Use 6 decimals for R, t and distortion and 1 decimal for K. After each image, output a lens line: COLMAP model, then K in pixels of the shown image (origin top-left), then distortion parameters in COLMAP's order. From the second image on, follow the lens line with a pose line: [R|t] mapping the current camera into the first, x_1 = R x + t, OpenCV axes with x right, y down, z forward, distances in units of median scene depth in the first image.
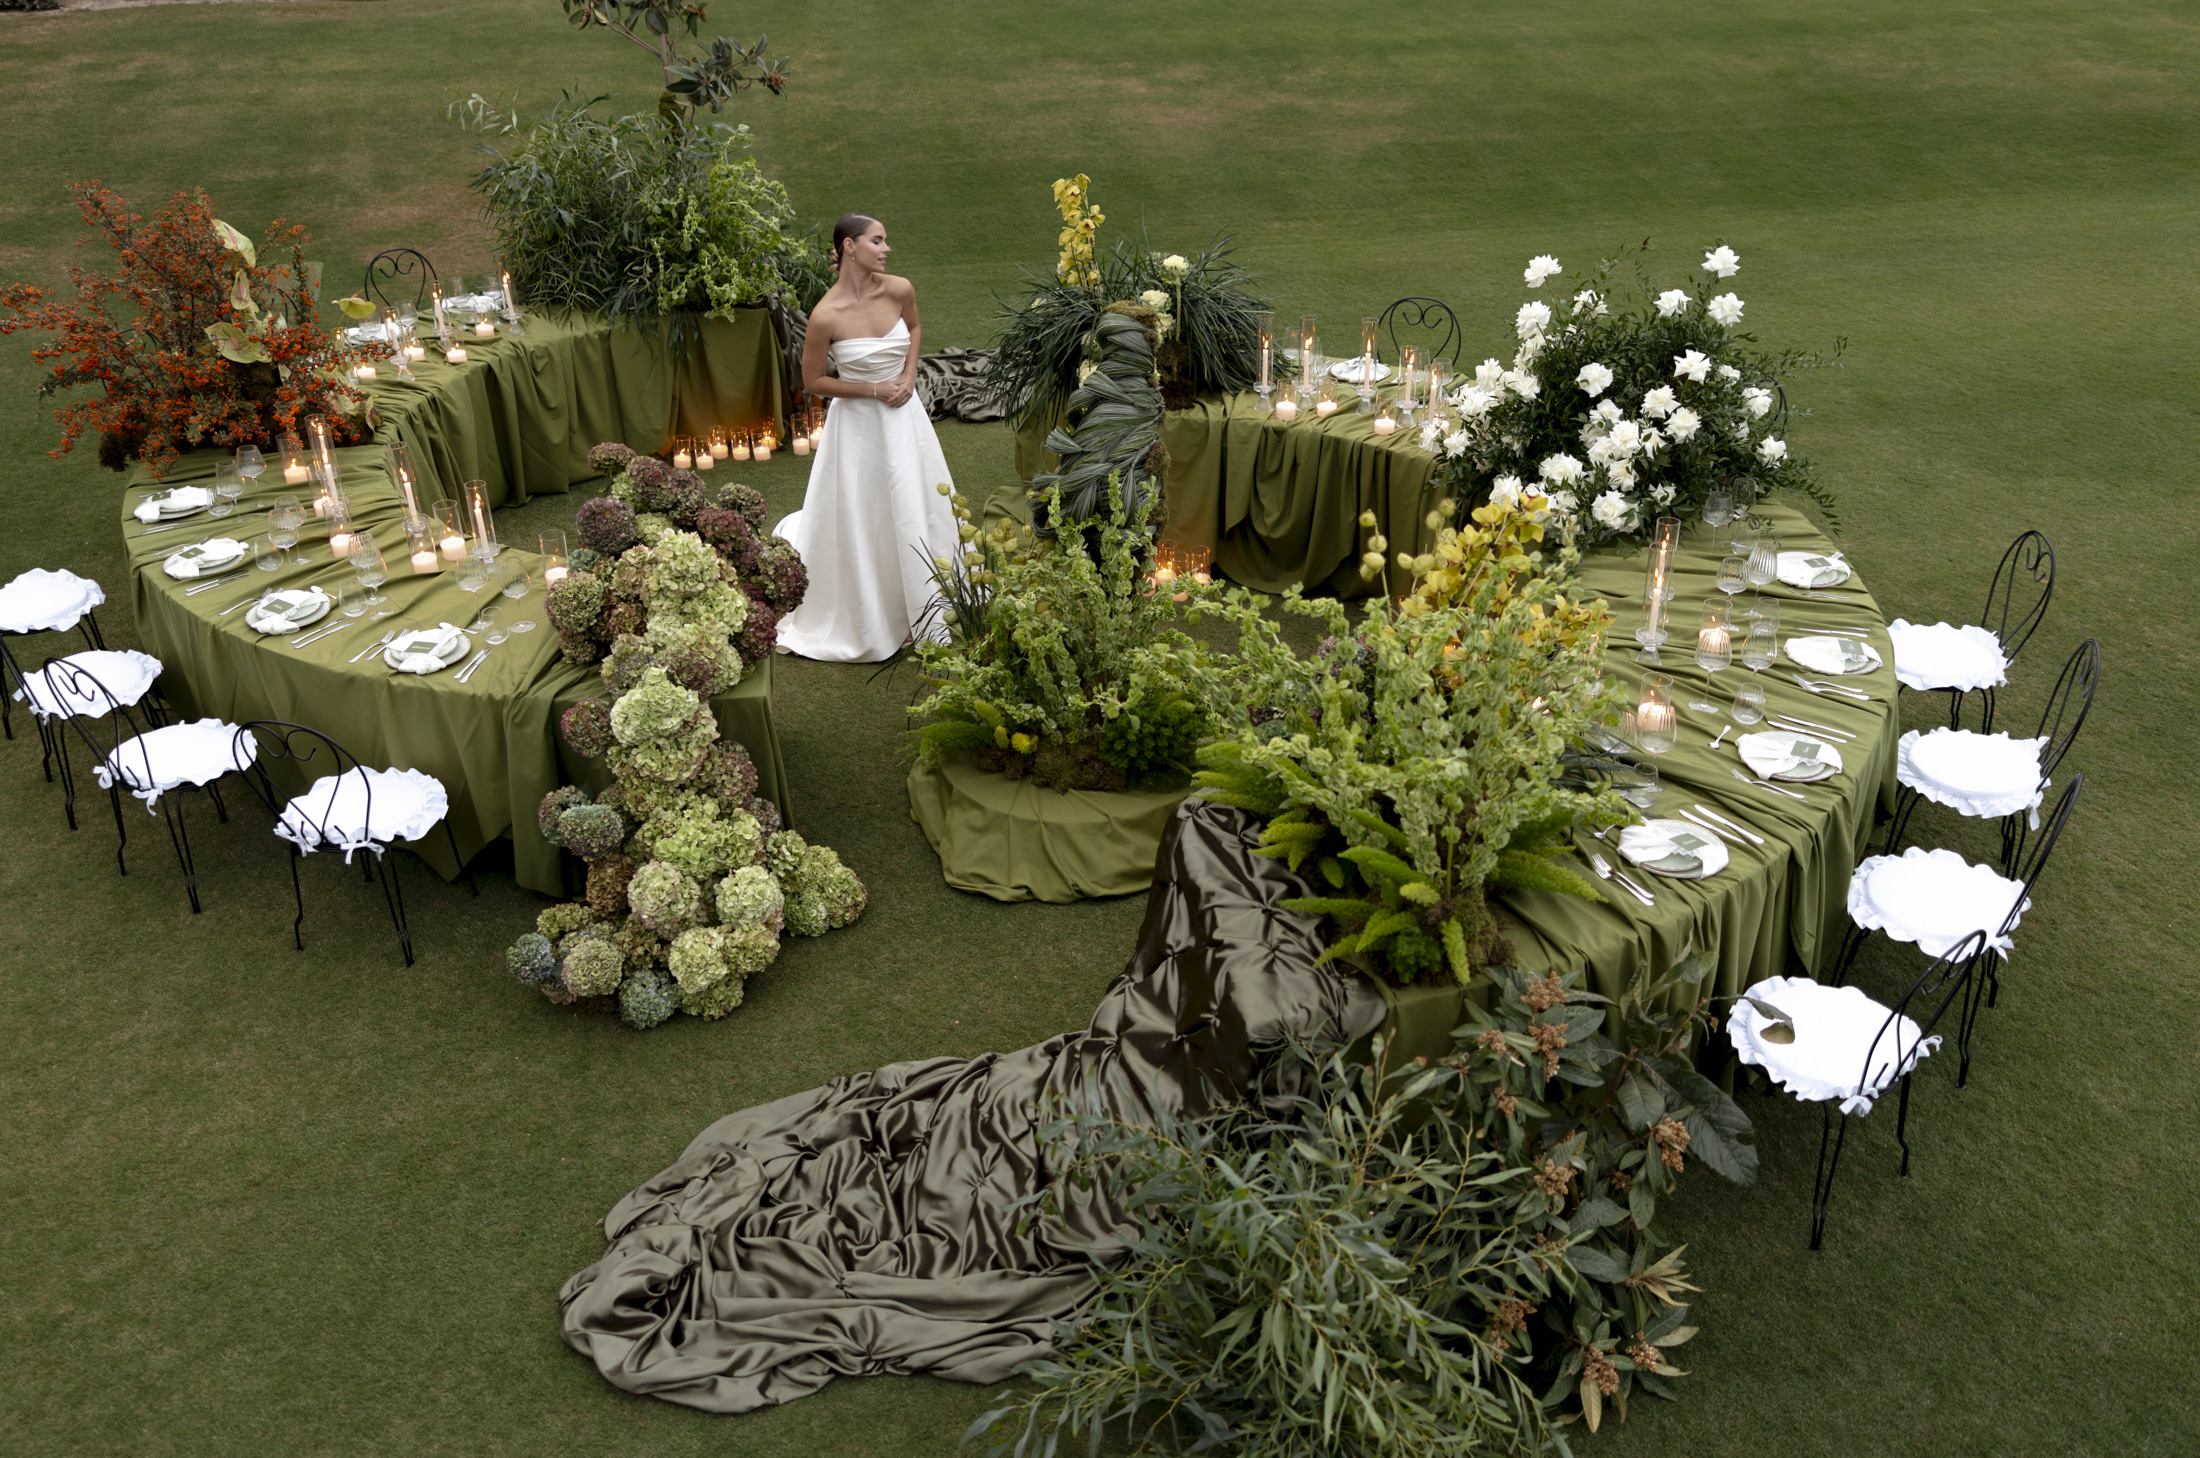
lens RADIAL K [[1920.7, 0, 1100.0], [0, 1920.7, 729.0], [0, 0, 1]] dist [0.003740, -0.013166]
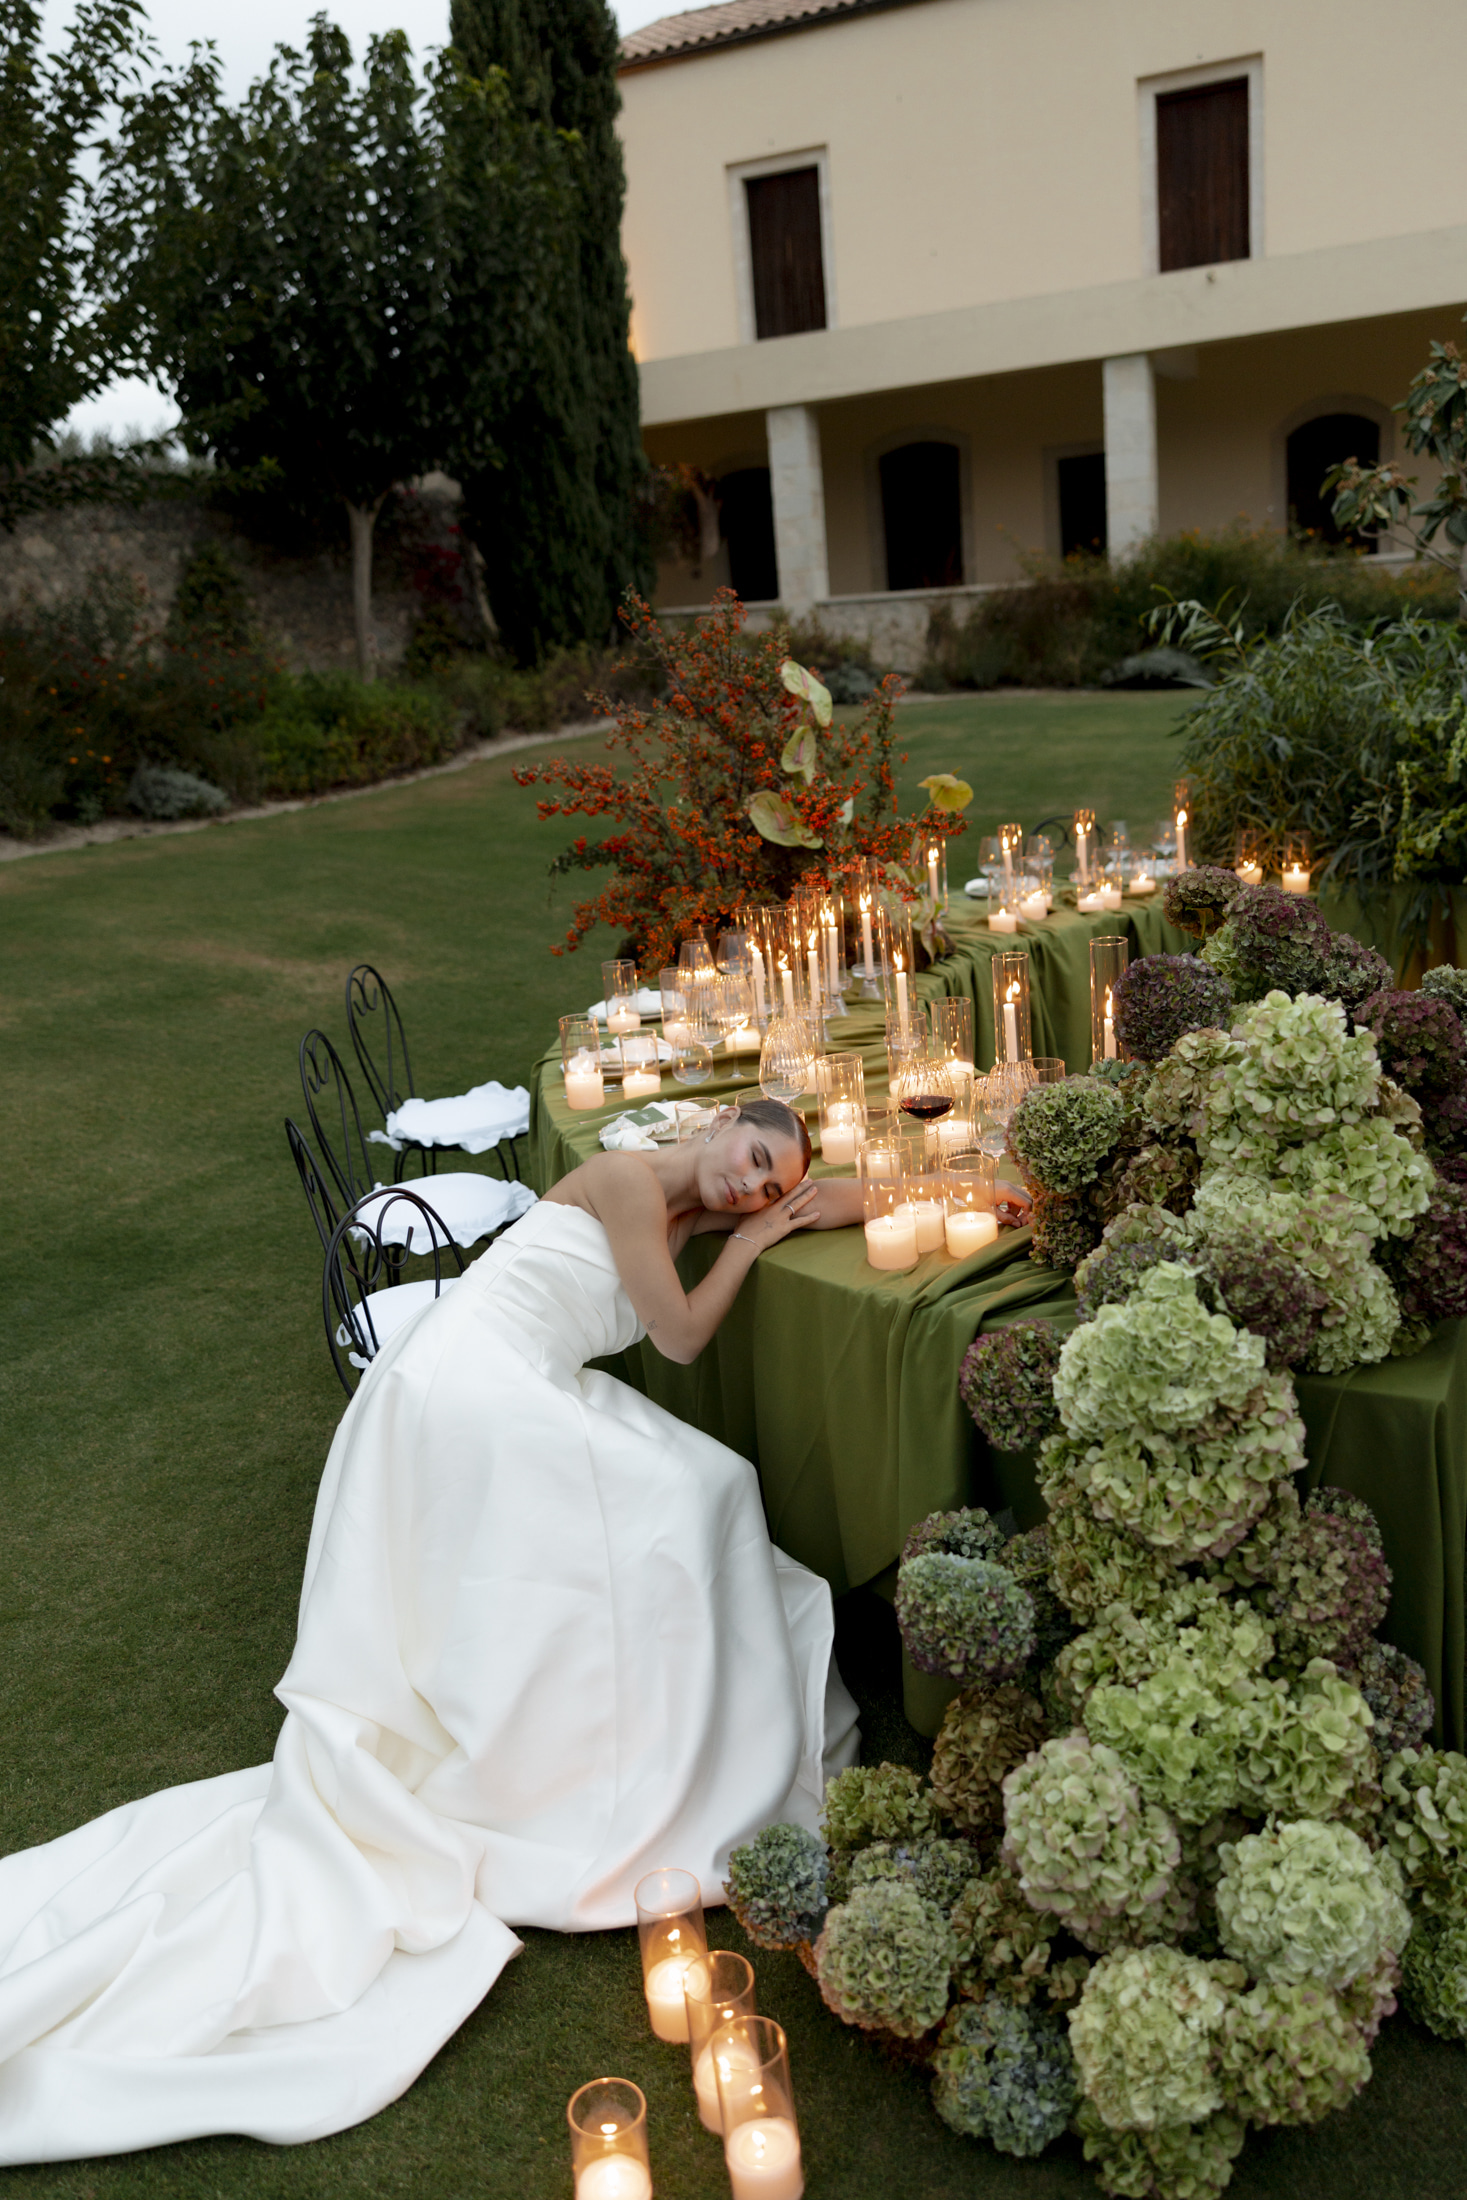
lens RADIAL K [[1746.1, 0, 733.5], [0, 1746.1, 1100.0], [0, 0, 1]] dist [0.034324, -0.067205]
pose [[0.817852, 0.100374, -0.566607, -0.092451], [-0.225742, 0.961700, -0.155476, 0.013675], [0.529300, 0.255064, 0.809187, 0.599373]]
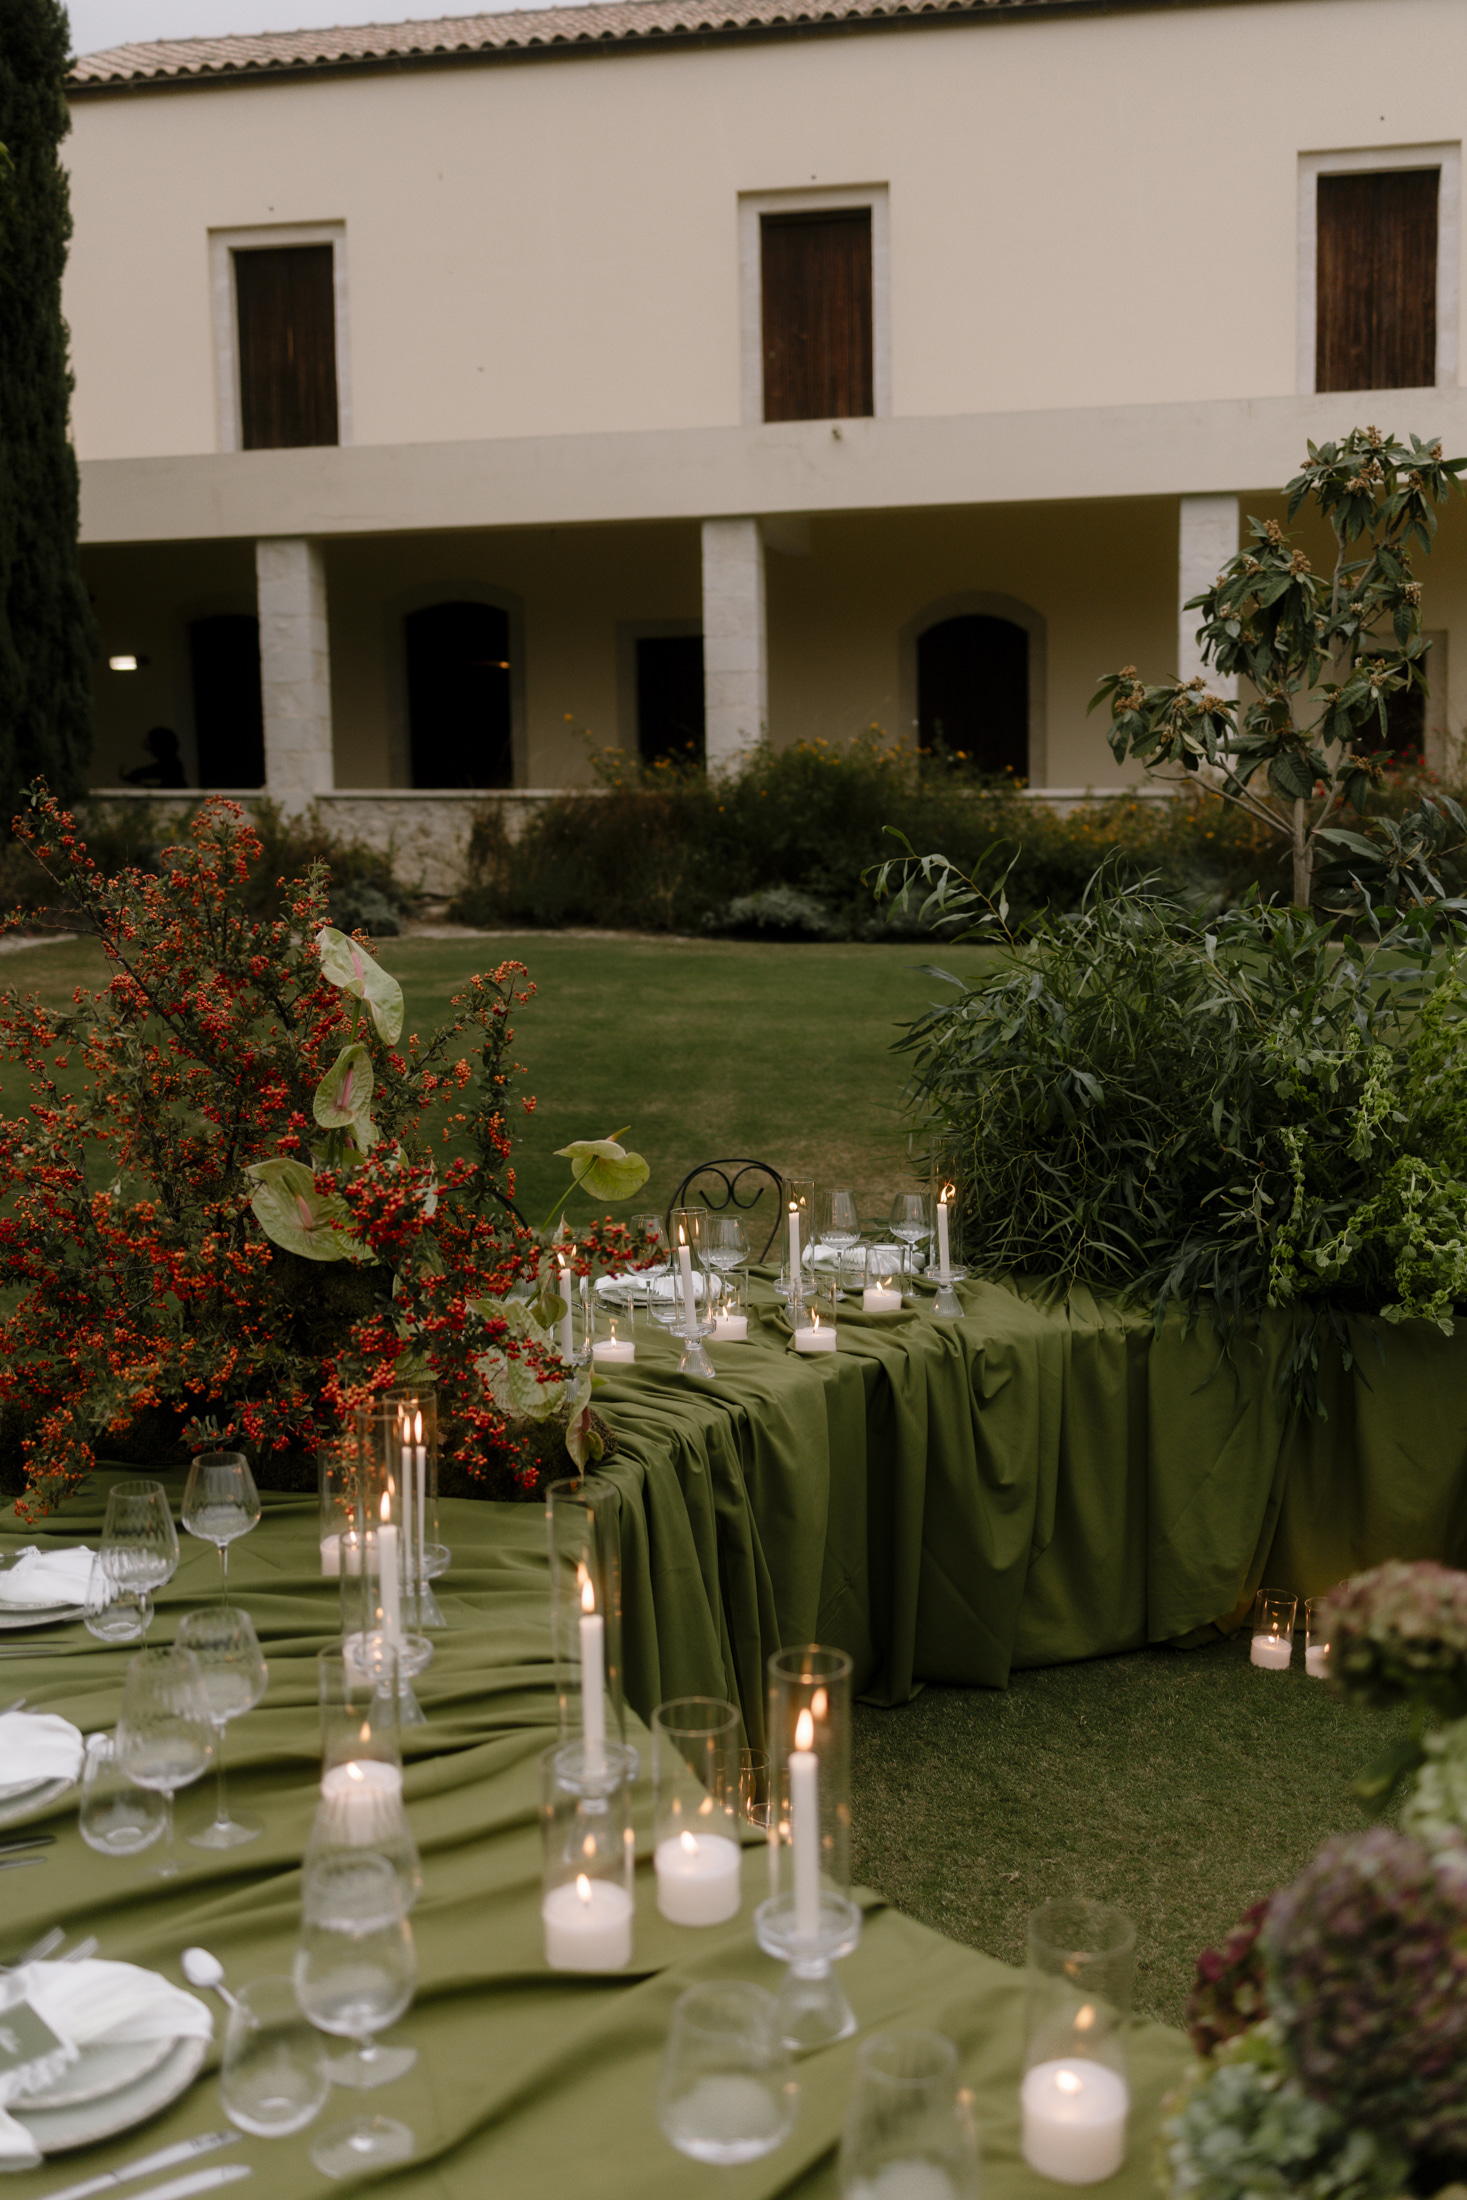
lens RADIAL K [[2183.7, 0, 733.5], [0, 2183.7, 1100.0], [0, 0, 1]] dist [-0.012248, 0.014678]
pose [[0.932957, 0.052087, -0.356199, -0.257548], [-0.180513, 0.923776, -0.337718, -0.106080], [0.311457, 0.379375, 0.871245, 0.782609]]
